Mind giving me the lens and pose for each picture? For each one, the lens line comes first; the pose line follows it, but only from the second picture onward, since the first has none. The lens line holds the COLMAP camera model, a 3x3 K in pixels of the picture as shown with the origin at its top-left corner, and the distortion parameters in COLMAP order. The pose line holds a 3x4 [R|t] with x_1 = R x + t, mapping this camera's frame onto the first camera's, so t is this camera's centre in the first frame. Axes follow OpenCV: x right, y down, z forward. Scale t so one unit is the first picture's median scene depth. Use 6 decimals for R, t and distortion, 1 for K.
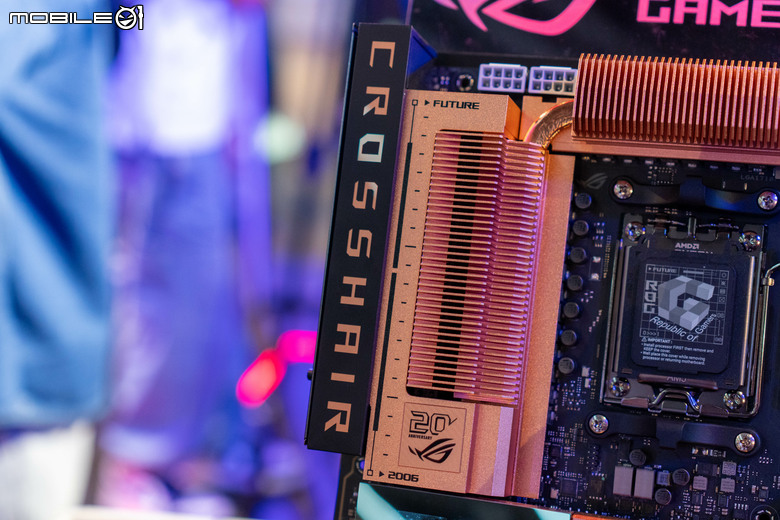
lens RADIAL K [[1462.3, 0, 390.8], [0, 1462.3, 243.9], [0, 0, 1]] dist [-0.000100, 0.008173]
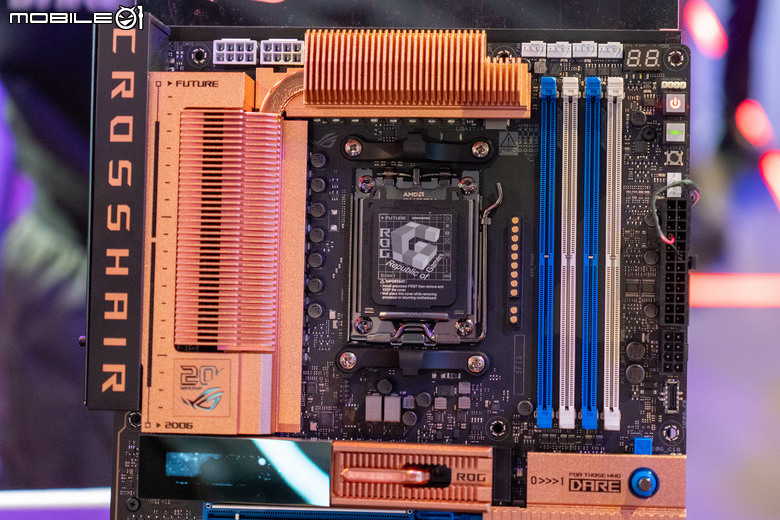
lens RADIAL K [[1836.0, 0, 383.4], [0, 1836.0, 243.0], [0, 0, 1]] dist [0.034452, -0.288764]
pose [[0.980150, -0.087750, 0.177780, -0.072862], [0.076431, 0.994646, 0.069560, -0.061432], [-0.182932, -0.054592, 0.981609, -0.376206]]
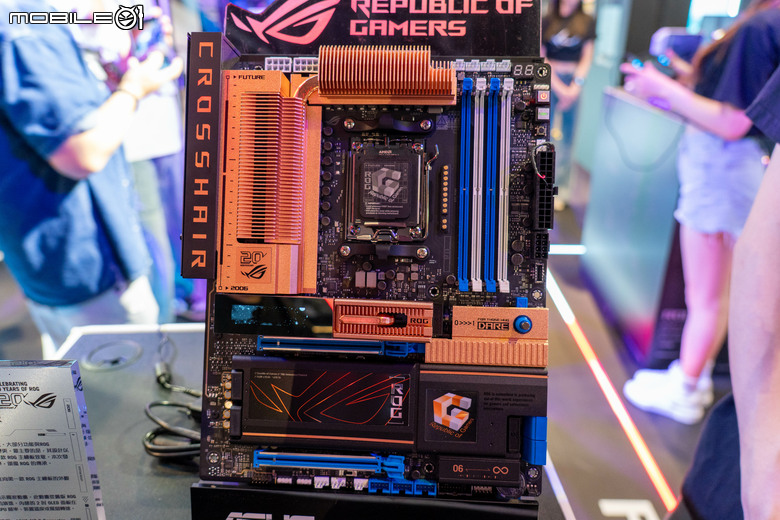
lens RADIAL K [[601.5, 0, 390.0], [0, 601.5, 260.0], [0, 0, 1]] dist [-0.003331, -0.002160]
pose [[0.974619, -0.087348, 0.206126, 0.038459], [0.066078, 0.991961, 0.107921, 0.055887], [-0.213895, -0.091562, 0.972556, 0.240104]]
